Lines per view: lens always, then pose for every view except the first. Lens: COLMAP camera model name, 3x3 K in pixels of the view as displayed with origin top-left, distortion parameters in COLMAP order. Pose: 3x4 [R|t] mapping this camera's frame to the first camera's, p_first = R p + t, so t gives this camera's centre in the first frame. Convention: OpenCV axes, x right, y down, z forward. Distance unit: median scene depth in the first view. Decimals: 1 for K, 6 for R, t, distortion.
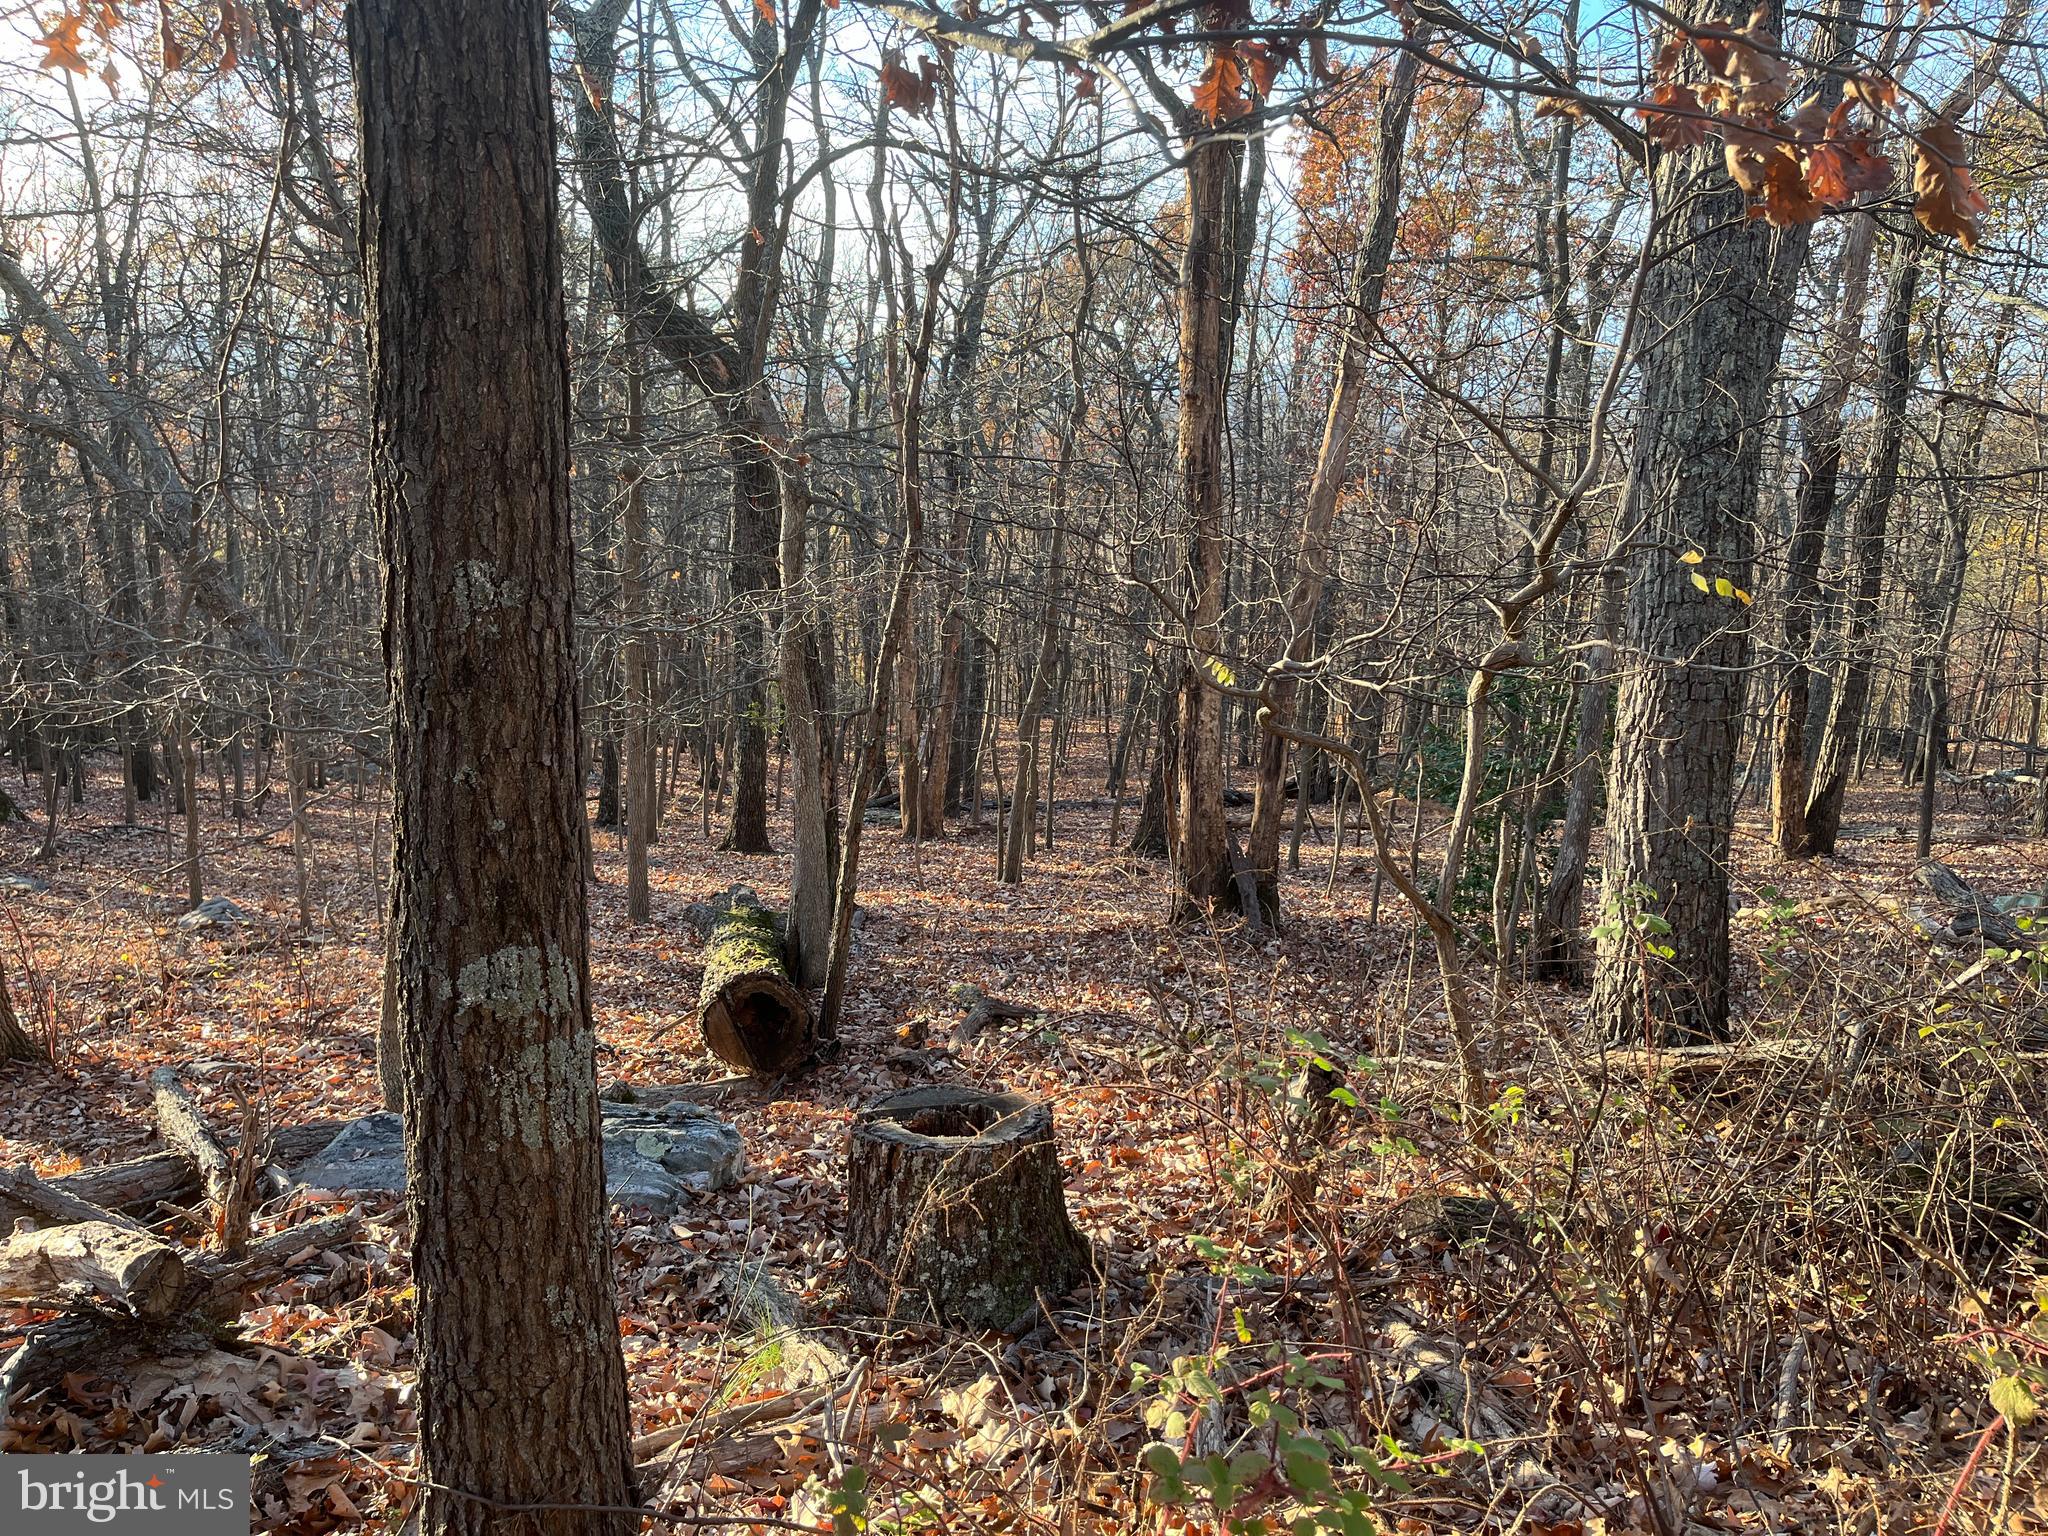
lens RADIAL K [[1539.1, 0, 1034.5], [0, 1539.1, 768.0], [0, 0, 1]] dist [0.071488, -0.097683]
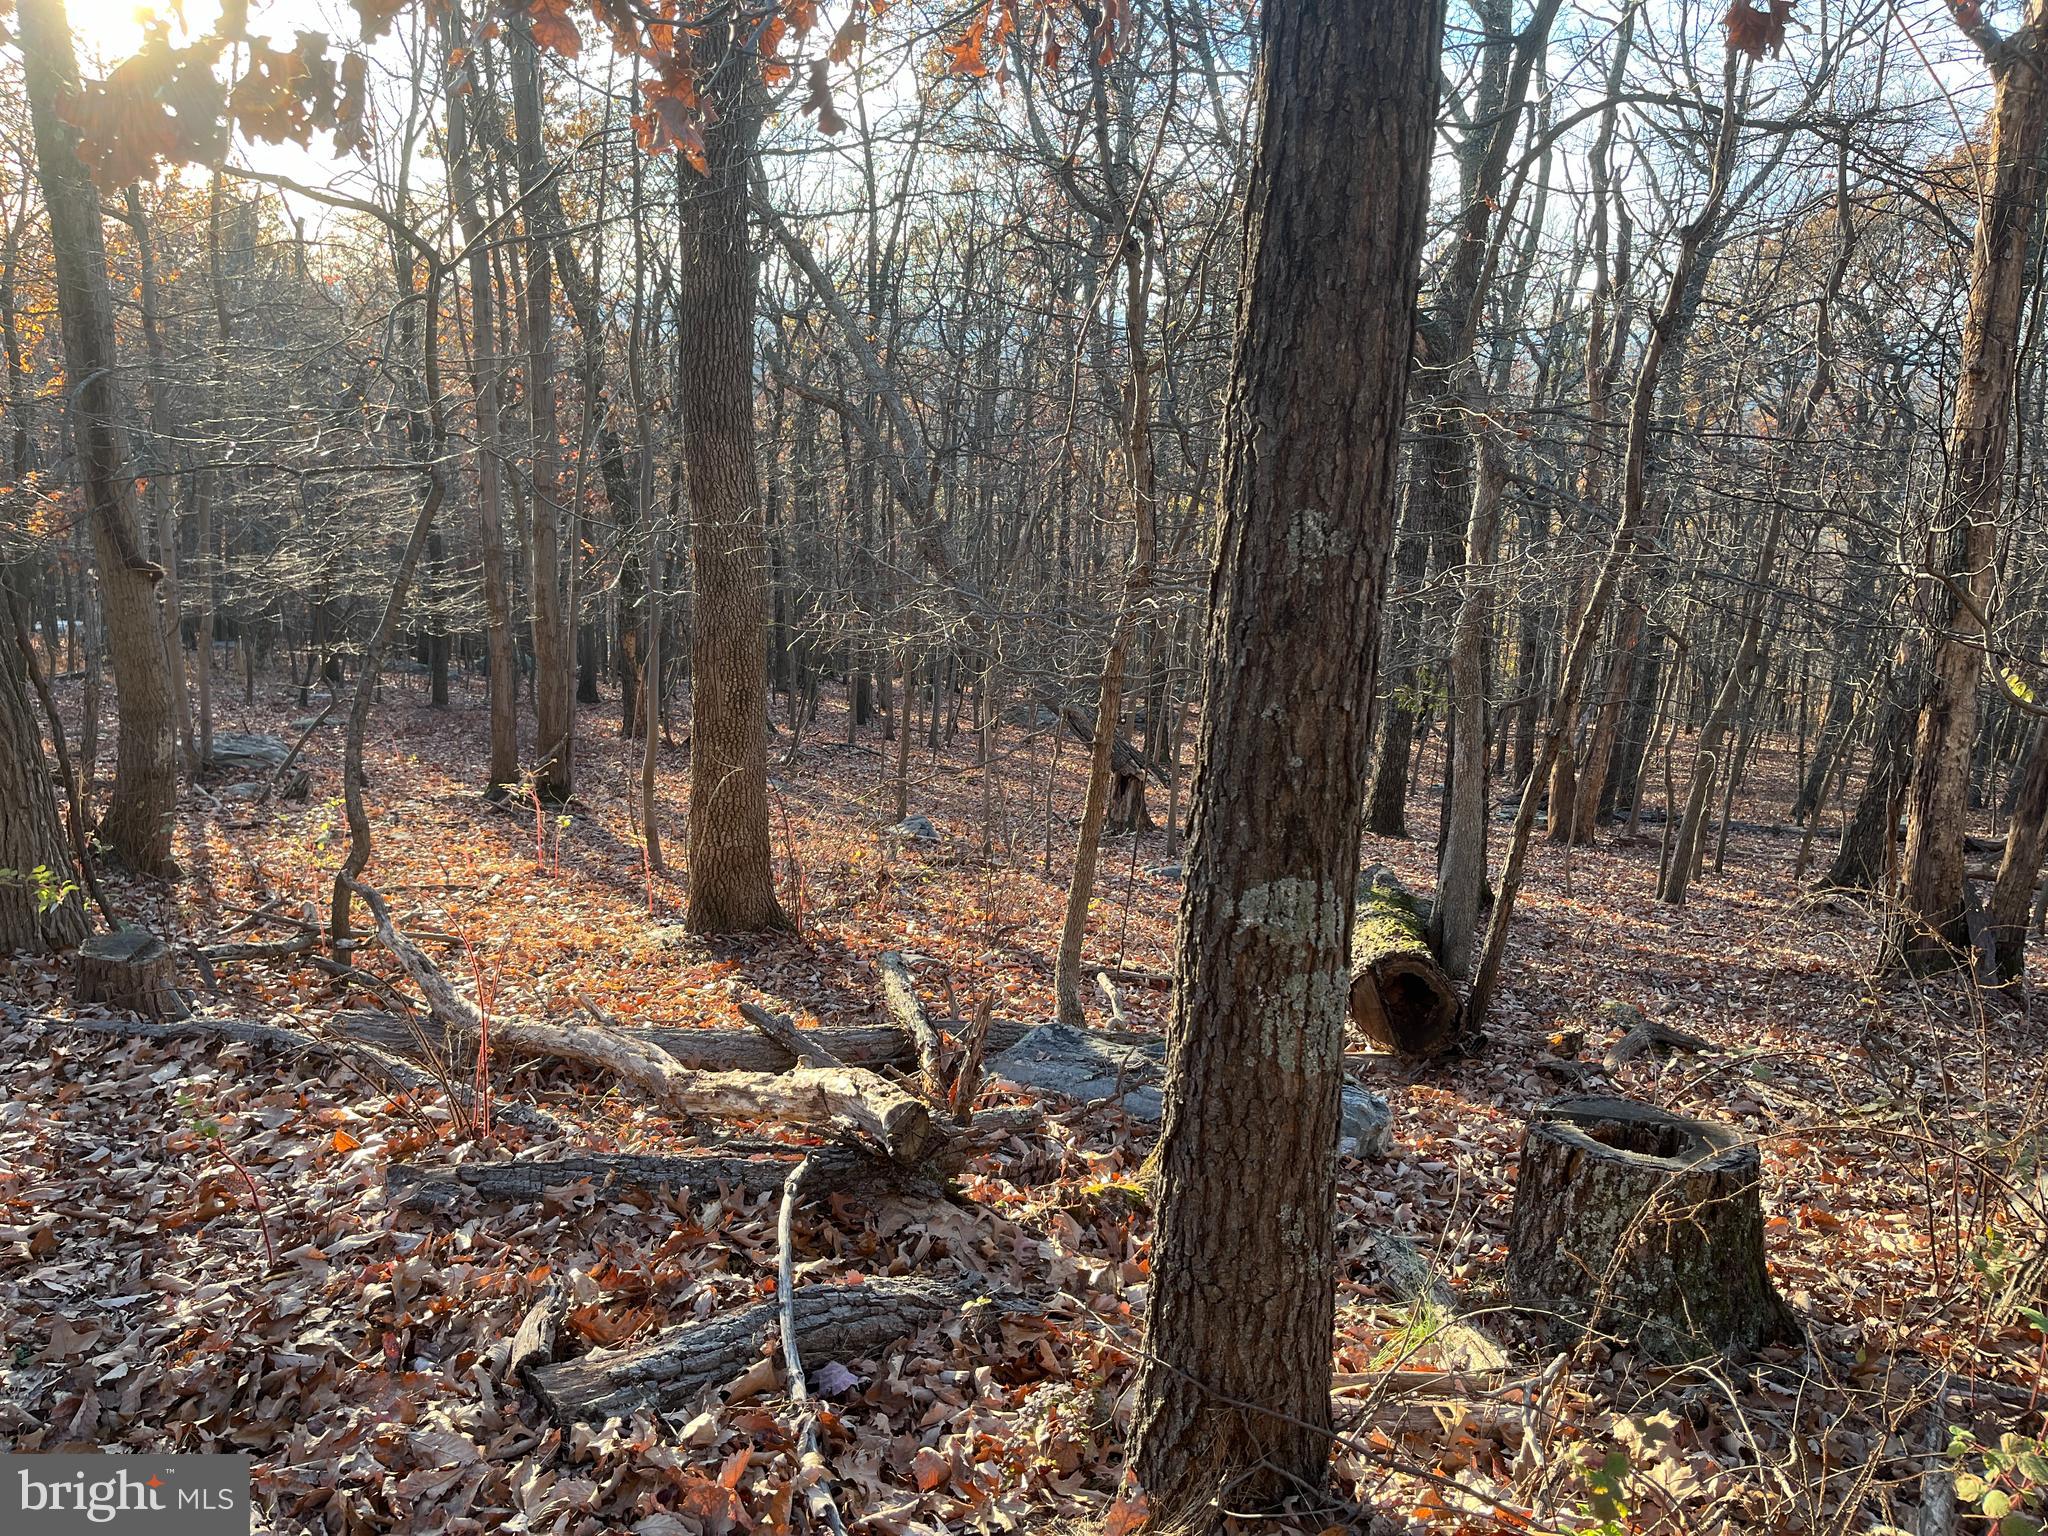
lens RADIAL K [[1541.8, 0, 1019.0], [0, 1541.8, 766.1], [0, 0, 1]] dist [0.068029, -0.091468]
pose [[0.911358, 0.106284, -0.397656, -0.027749], [-0.101543, 0.994283, 0.033030, 0.006810], [0.398893, 0.010277, 0.916940, -0.012387]]
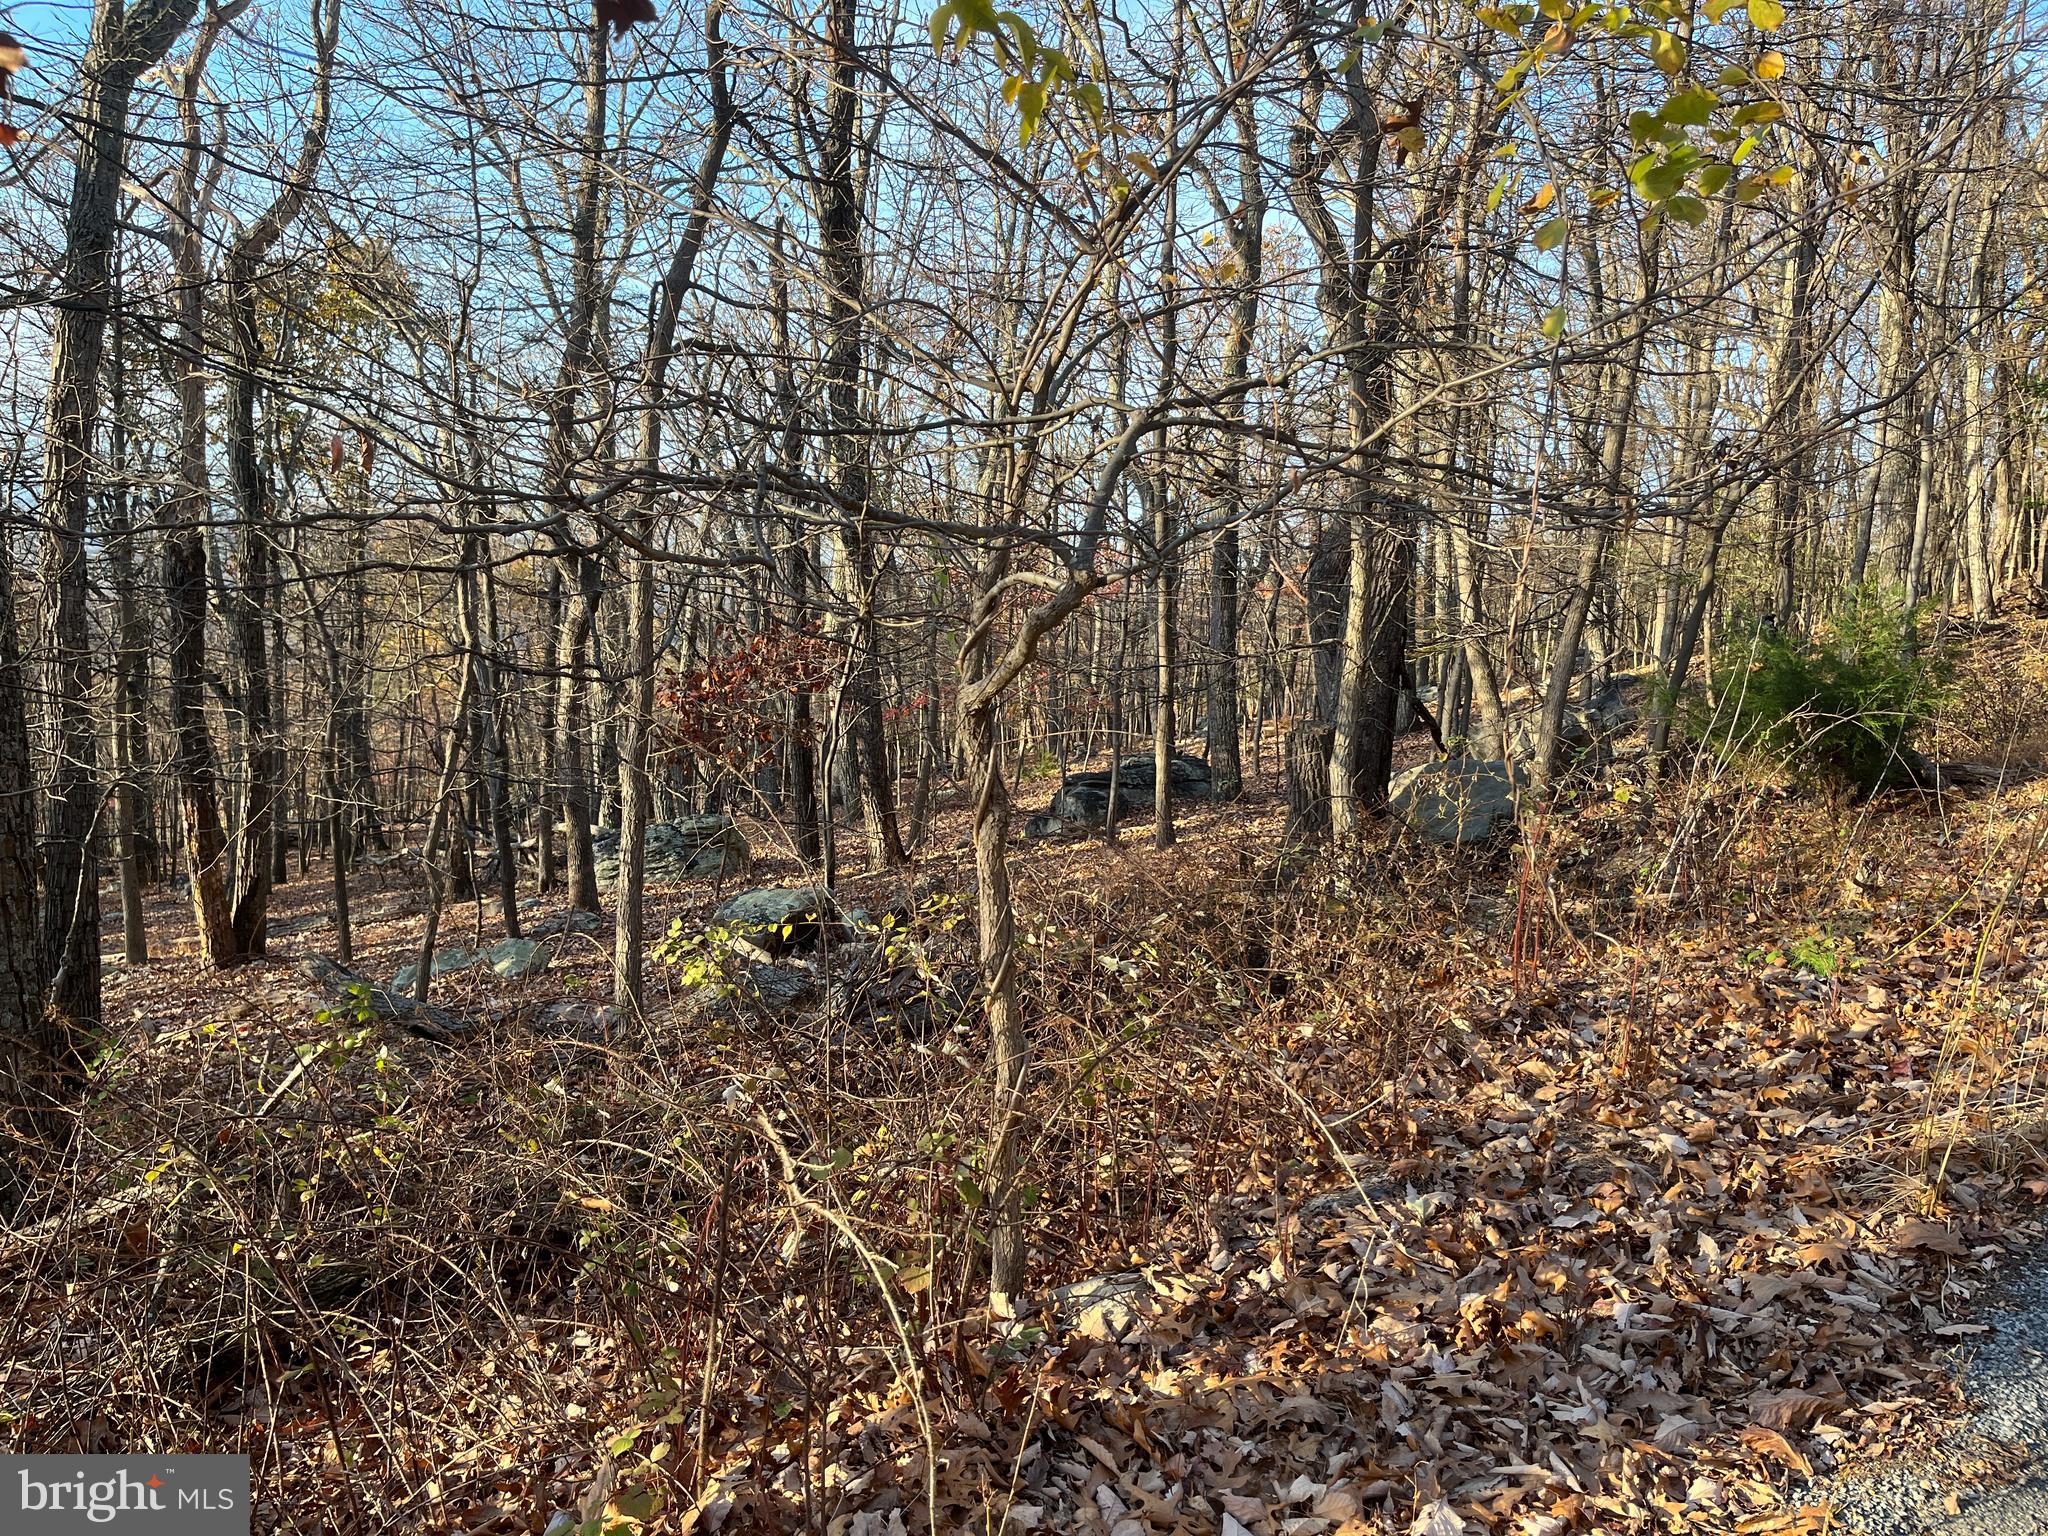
lens RADIAL K [[1543.1, 0, 1008.2], [0, 1543.1, 780.3], [0, 0, 1]] dist [0.053720, -0.074900]
pose [[0.609060, -0.104867, 0.786160, 0.086740], [0.149241, 0.988667, 0.016258, -0.002985], [-0.778956, 0.107426, 0.617809, -0.005739]]
